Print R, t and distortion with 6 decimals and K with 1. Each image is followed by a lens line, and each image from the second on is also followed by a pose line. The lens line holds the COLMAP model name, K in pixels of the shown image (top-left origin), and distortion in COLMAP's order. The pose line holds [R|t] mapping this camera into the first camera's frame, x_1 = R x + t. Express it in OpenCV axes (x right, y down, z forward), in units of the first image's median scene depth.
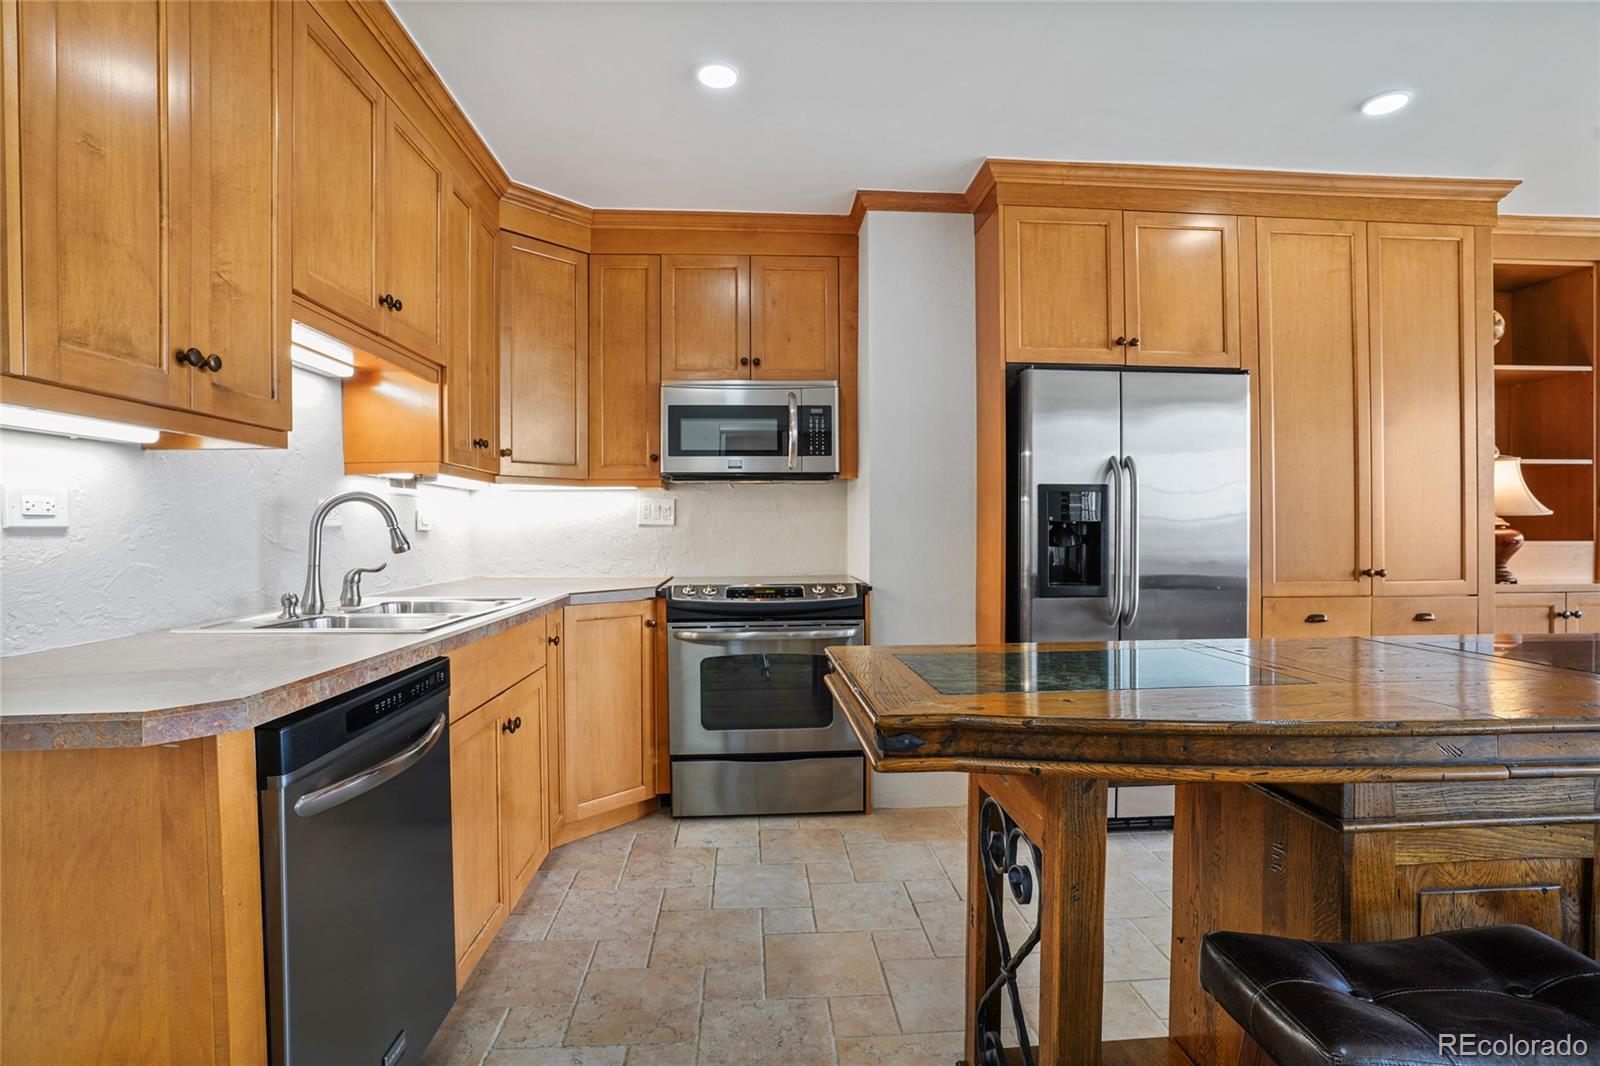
lens RADIAL K [[780.7, 0, 798.9], [0, 780.7, 531.7], [0, 0, 1]] dist [-0.078940, 0.035889]
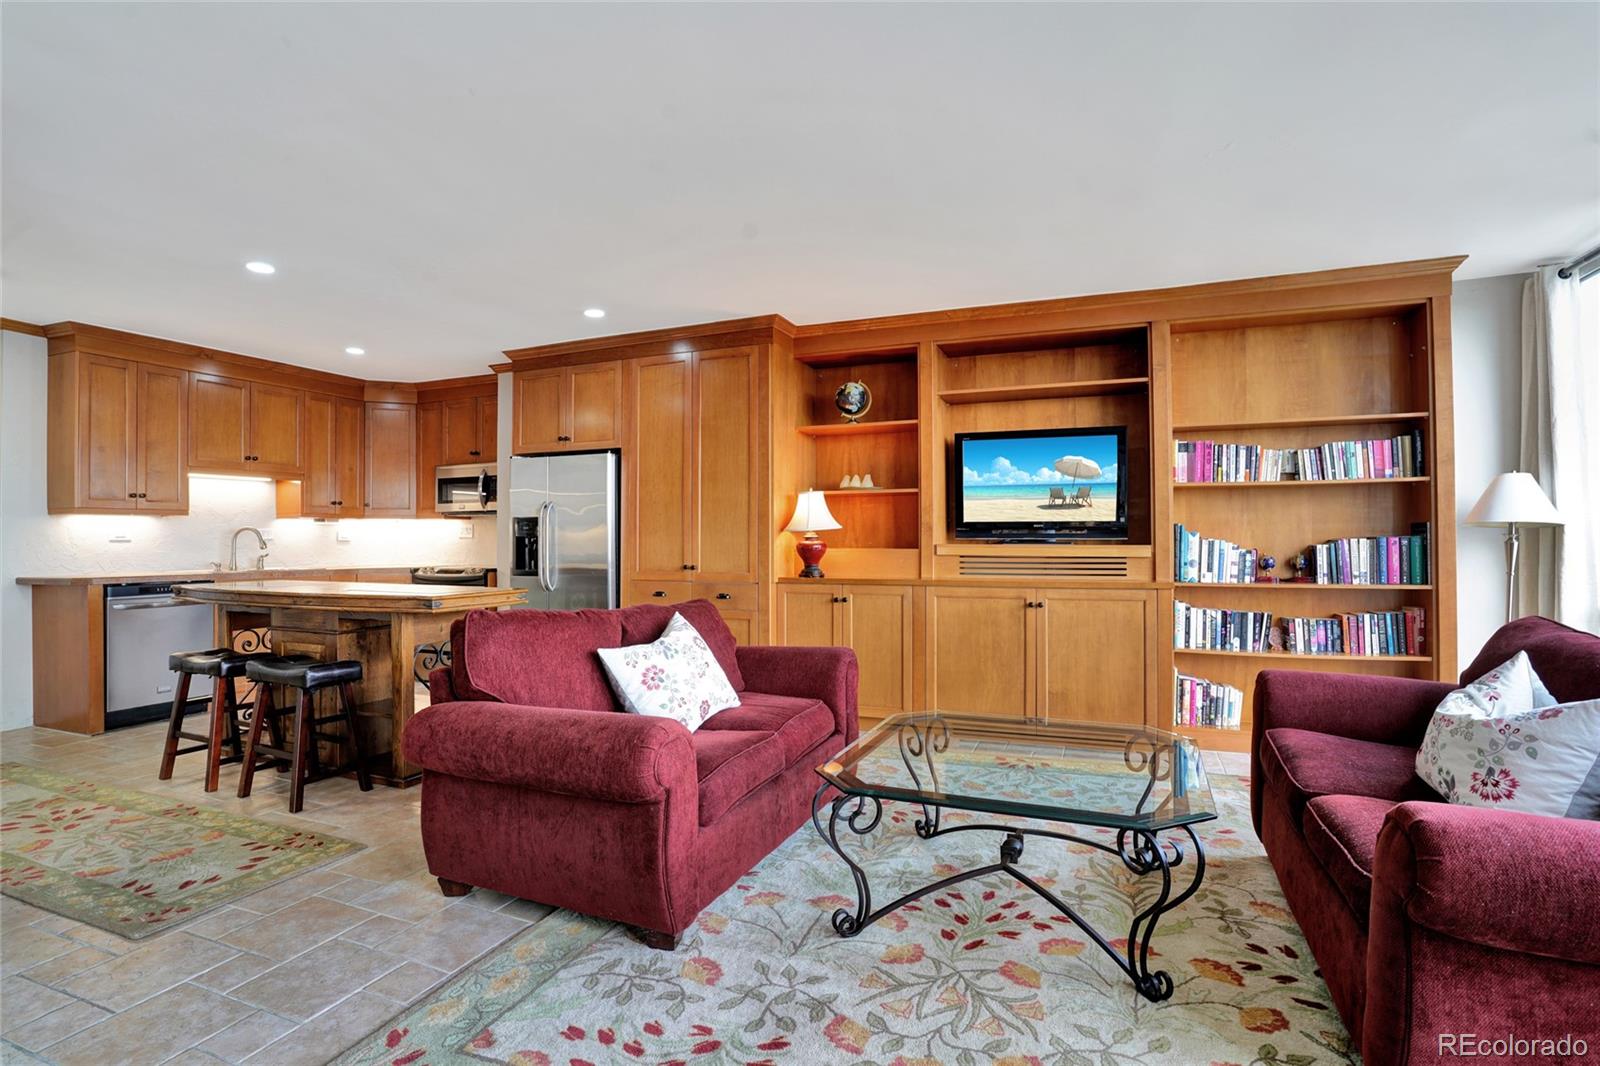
lens RADIAL K [[778.9, 0, 800.4], [0, 778.9, 532.4], [0, 0, 1]] dist [-0.084597, 0.040510]
pose [[0.900835, -0.004306, -0.434141, 1.762911], [0.000047, 0.999952, -0.009821, -0.004385], [0.434162, 0.008826, 0.900792, -0.423769]]
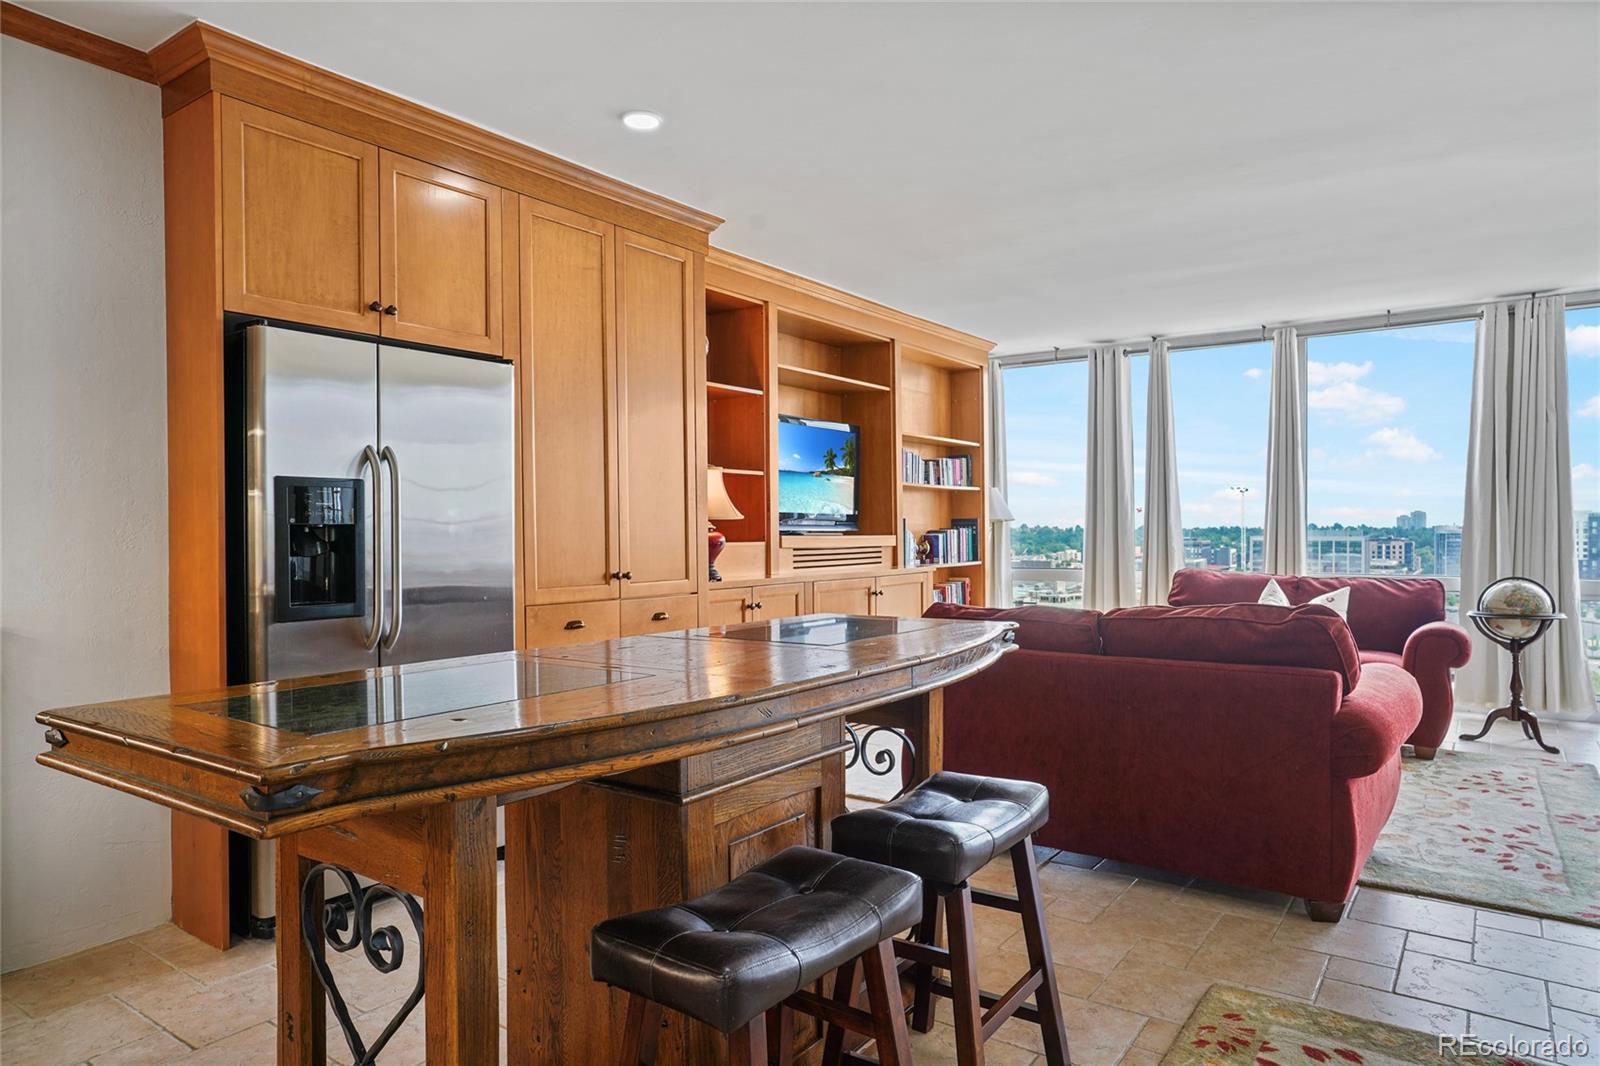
lens RADIAL K [[1005.9, 0, 796.4], [0, 1005.9, 534.6], [0, 0, 1]] dist [-0.054515, 0.053921]
pose [[0.631034, -0.005788, 0.775733, -0.129881], [0.006949, 0.999974, 0.001808, -0.001043], [-0.775724, 0.004250, 0.631058, -0.028305]]
